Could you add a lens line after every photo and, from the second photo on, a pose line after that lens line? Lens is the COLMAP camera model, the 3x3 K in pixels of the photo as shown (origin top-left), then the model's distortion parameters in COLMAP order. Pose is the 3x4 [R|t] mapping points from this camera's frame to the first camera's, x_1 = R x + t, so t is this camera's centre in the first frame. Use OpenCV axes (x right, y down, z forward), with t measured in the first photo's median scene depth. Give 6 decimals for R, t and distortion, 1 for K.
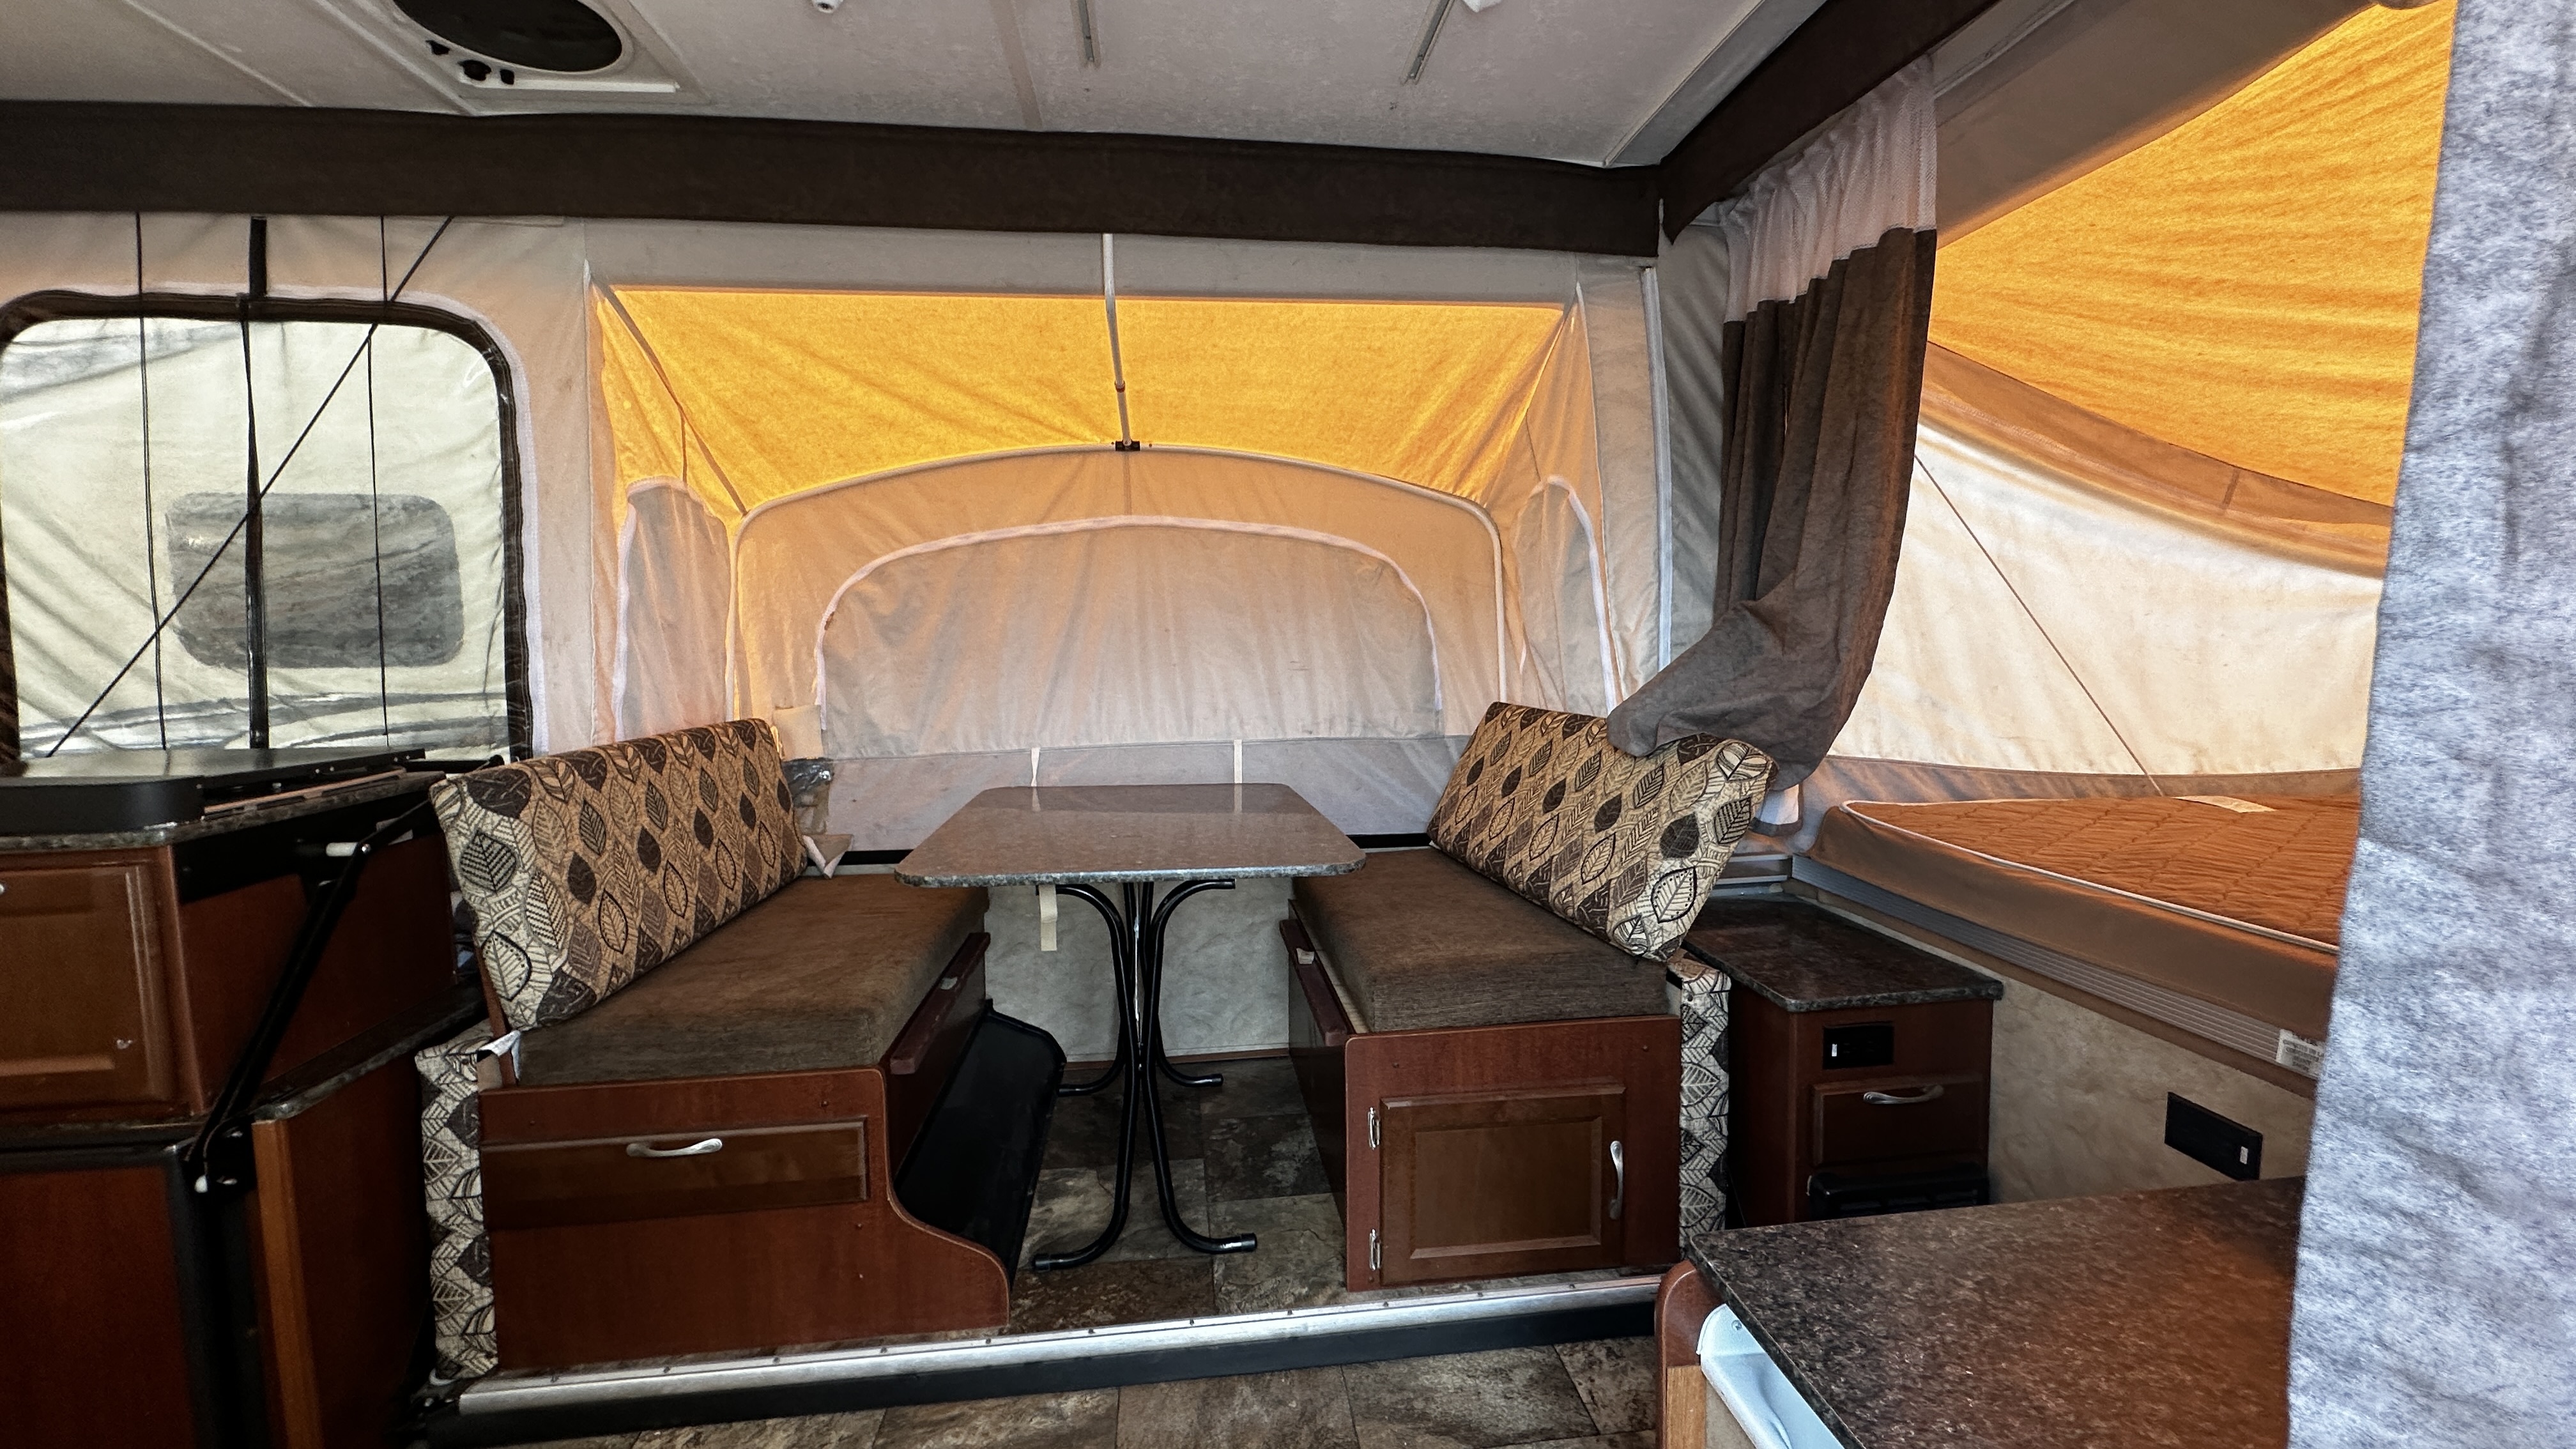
lens RADIAL K [[1037.8, 0, 1288.0], [0, 1037.8, 724.5], [0, 0, 1]] dist [0.002799, 0.000680]
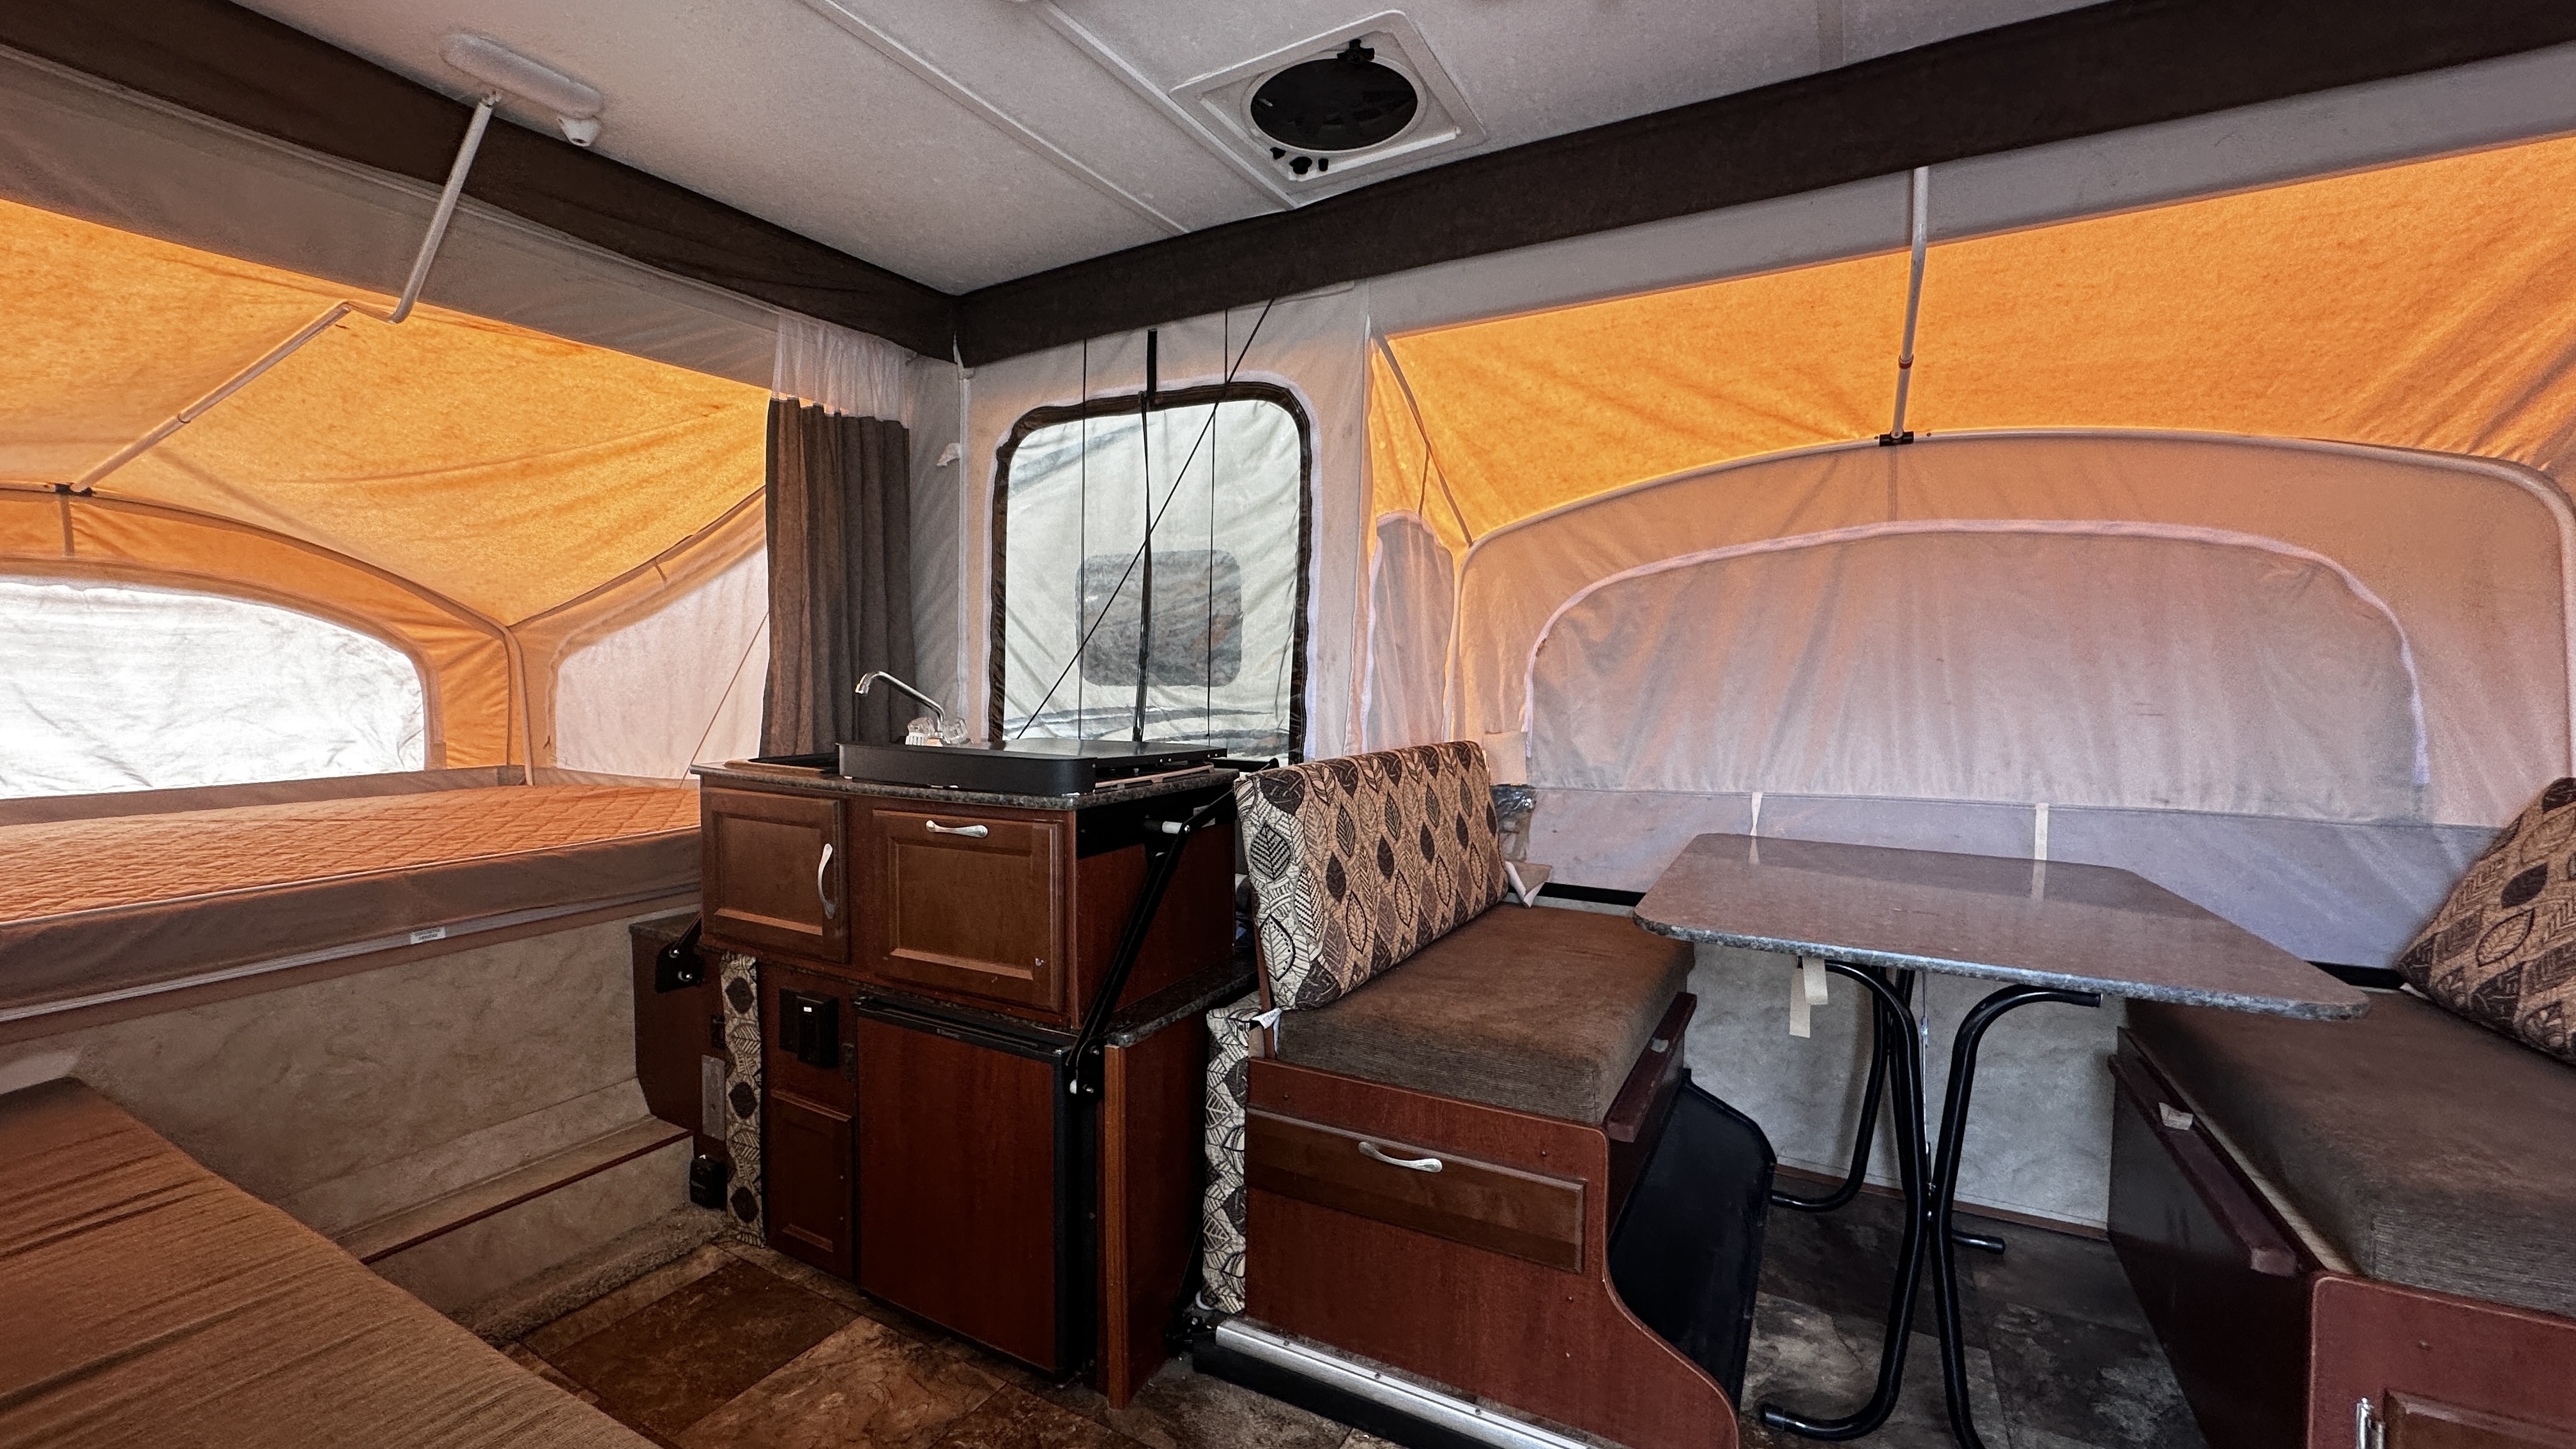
lens RADIAL K [[1037.8, 0, 1288.0], [0, 1037.8, 724.5], [0, 0, 1]] dist [0.002799, 0.000680]
pose [[0.820749, 0.042854, -0.569679, -0.091793], [-0.066588, 0.997562, -0.020893, 0.013181], [0.567395, 0.055082, 0.821602, 0.066592]]
